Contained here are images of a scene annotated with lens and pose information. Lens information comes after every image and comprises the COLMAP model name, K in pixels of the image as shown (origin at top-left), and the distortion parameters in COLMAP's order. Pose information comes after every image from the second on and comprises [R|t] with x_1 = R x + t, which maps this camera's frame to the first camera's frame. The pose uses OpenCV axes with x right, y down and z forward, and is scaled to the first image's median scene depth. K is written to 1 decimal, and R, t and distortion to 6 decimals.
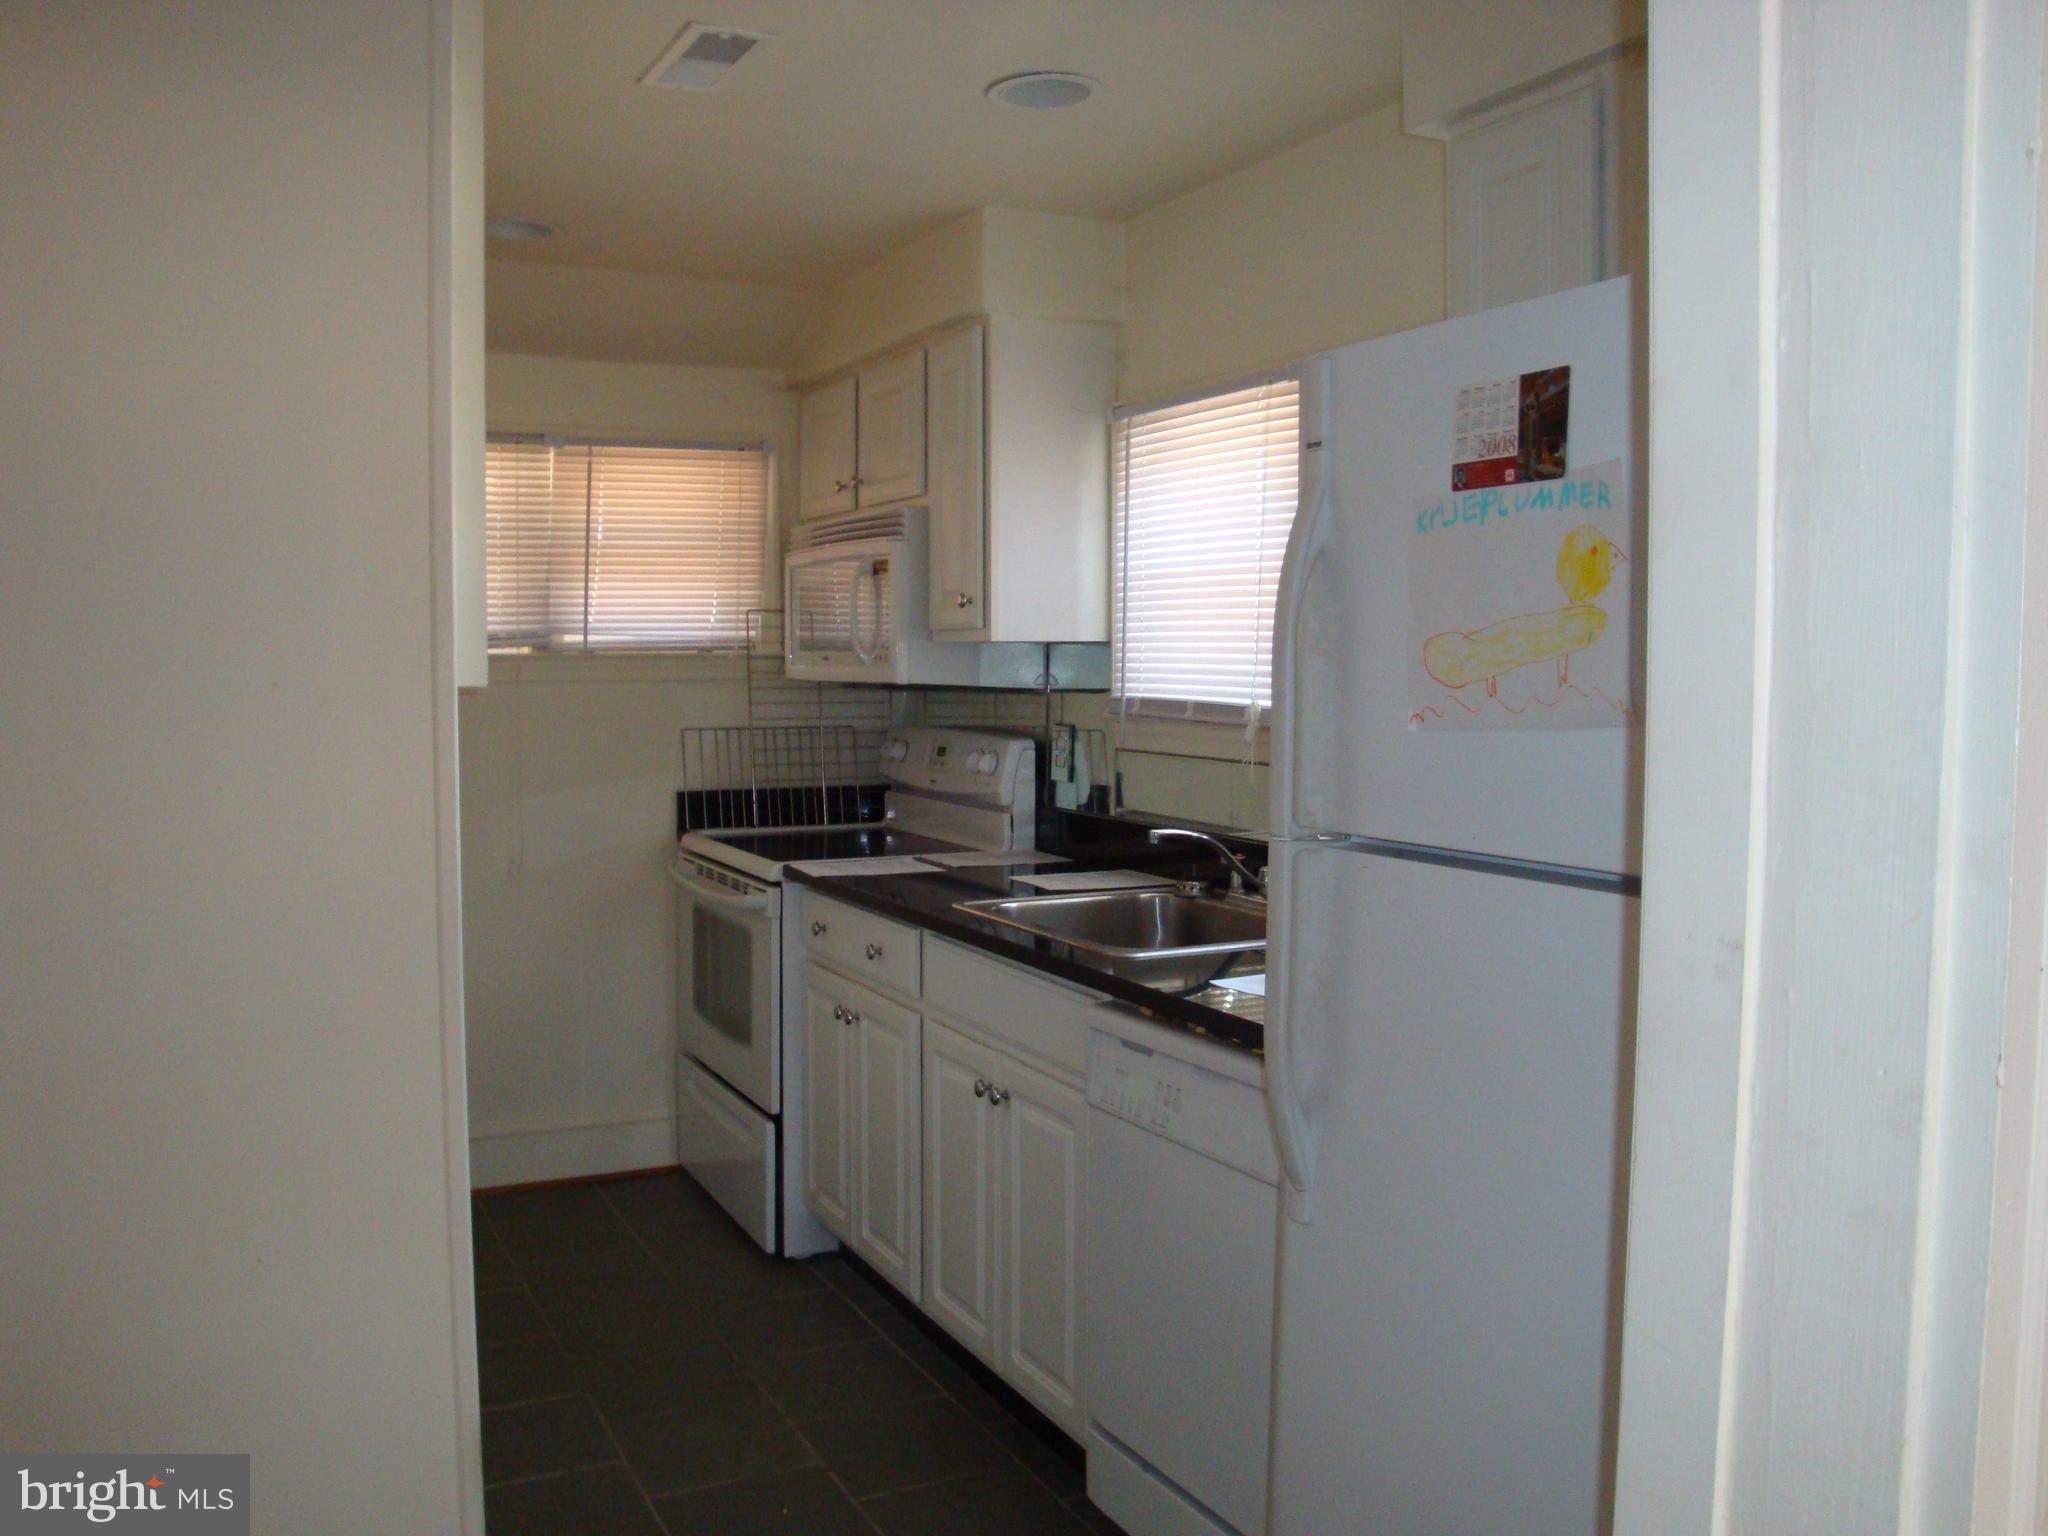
lens RADIAL K [[1661.8, 0, 1024.0], [0, 1661.8, 768.0], [0, 0, 1]] dist [-0.211602, 0.189625]
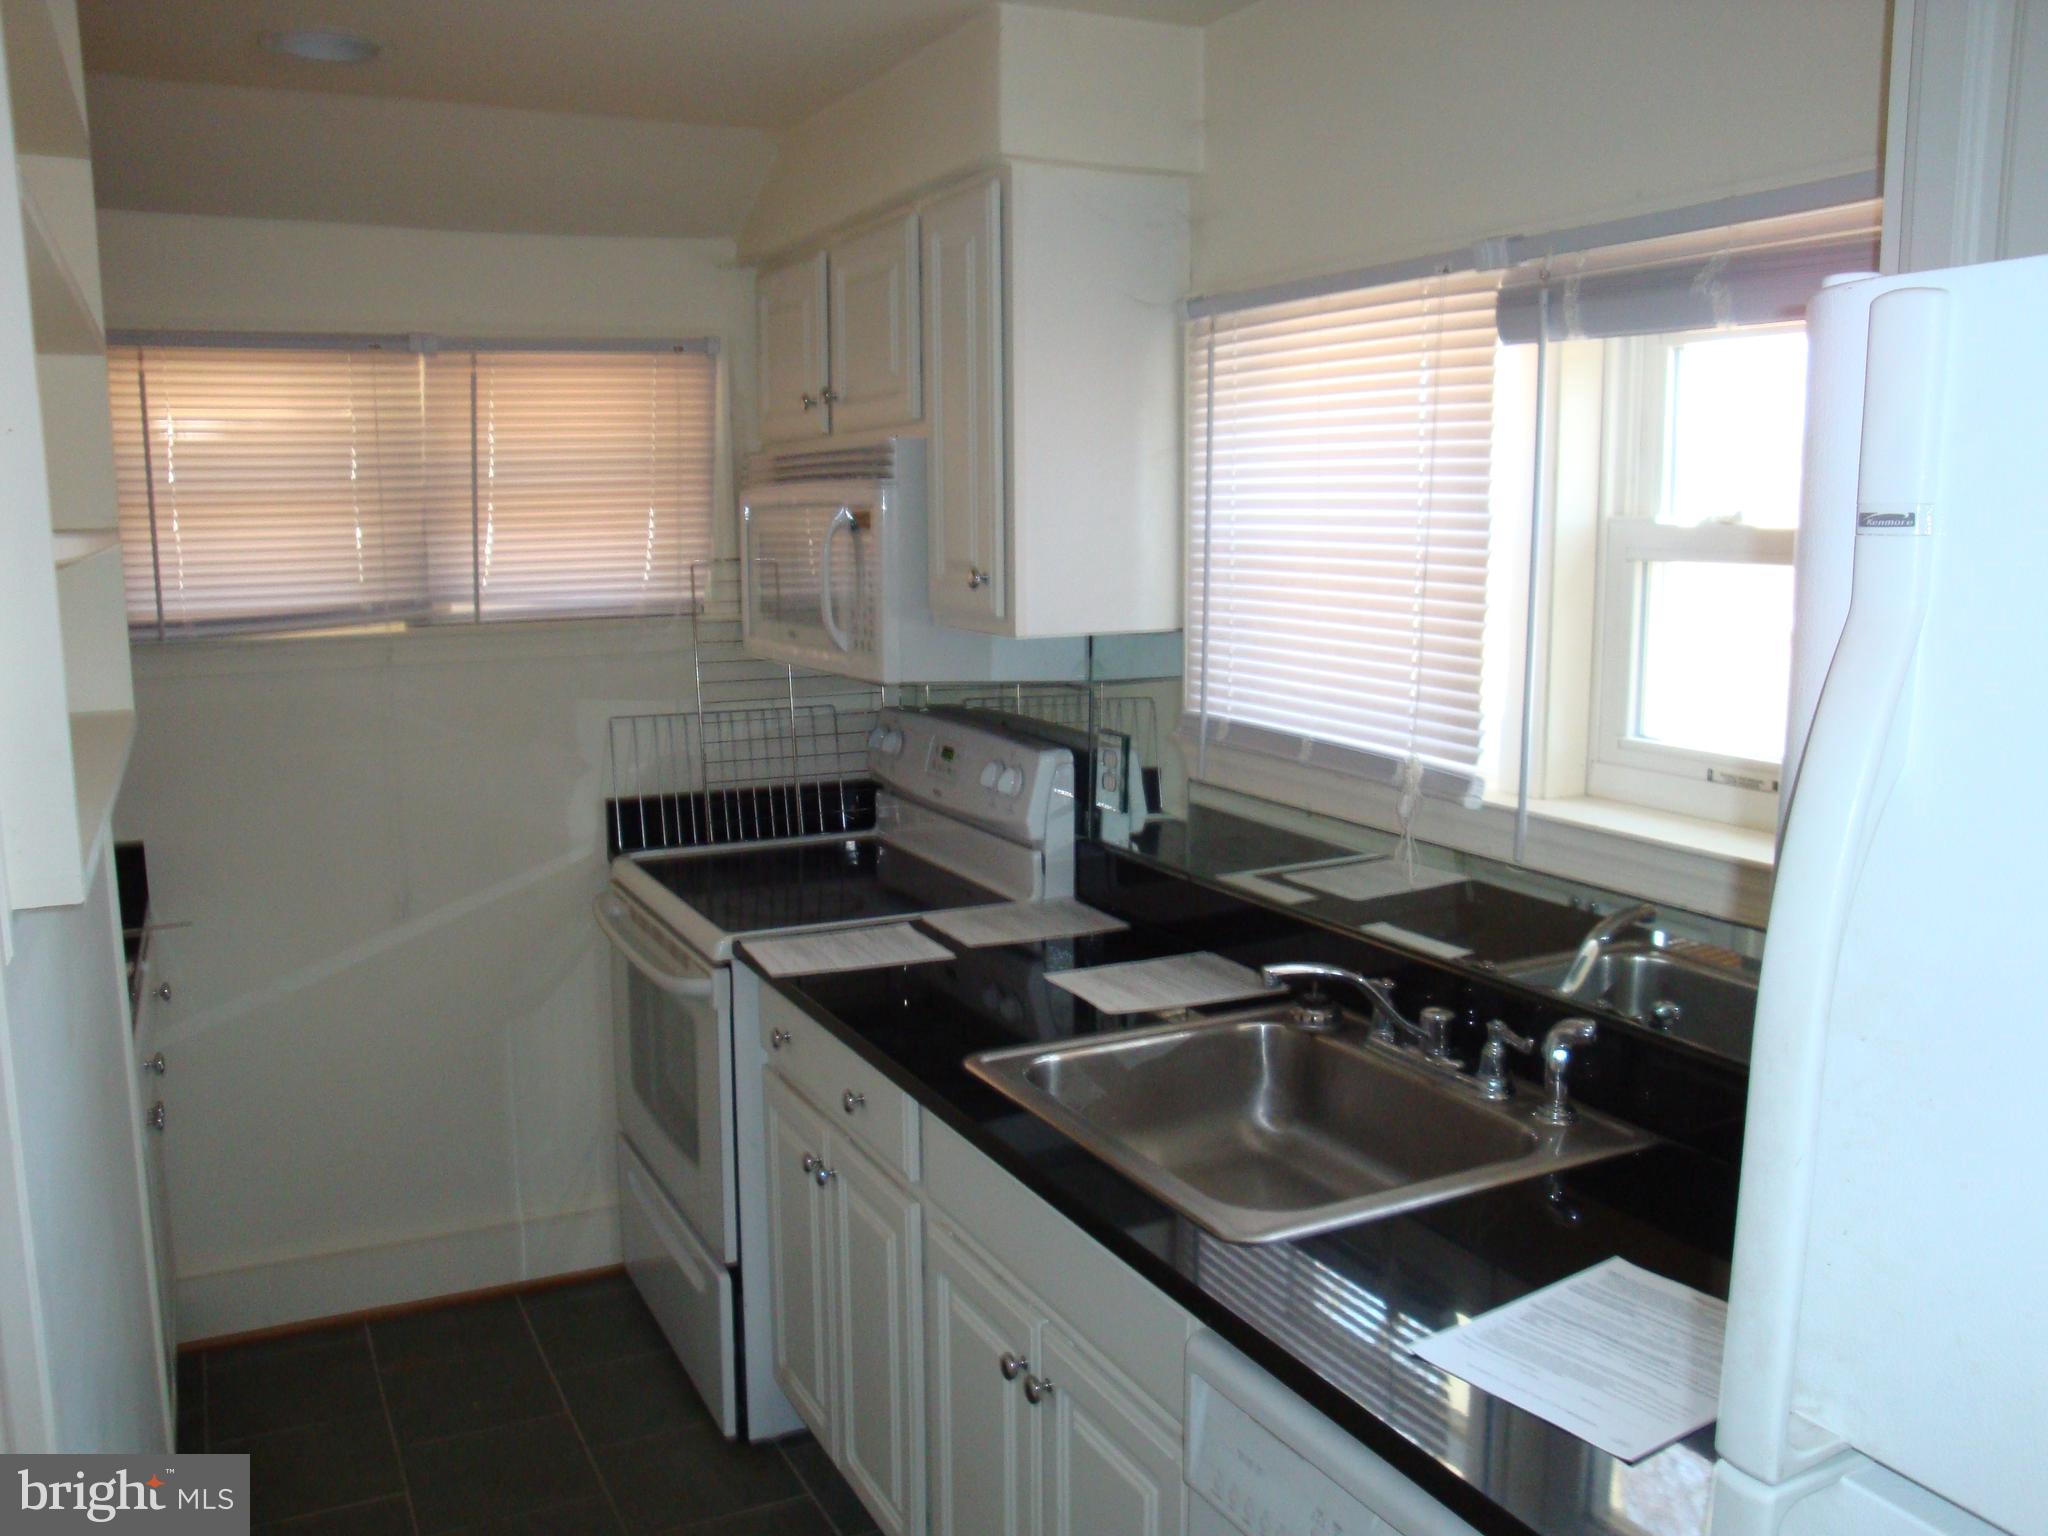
lens RADIAL K [[1661.8, 0, 1024.0], [0, 1661.8, 768.0], [0, 0, 1]] dist [-0.211602, 0.189625]
pose [[0.999951, -0.006434, -0.007457, -0.009918], [0.007049, 0.996310, 0.085536, -0.071600], [0.006879, -0.085585, 0.996307, 0.258228]]
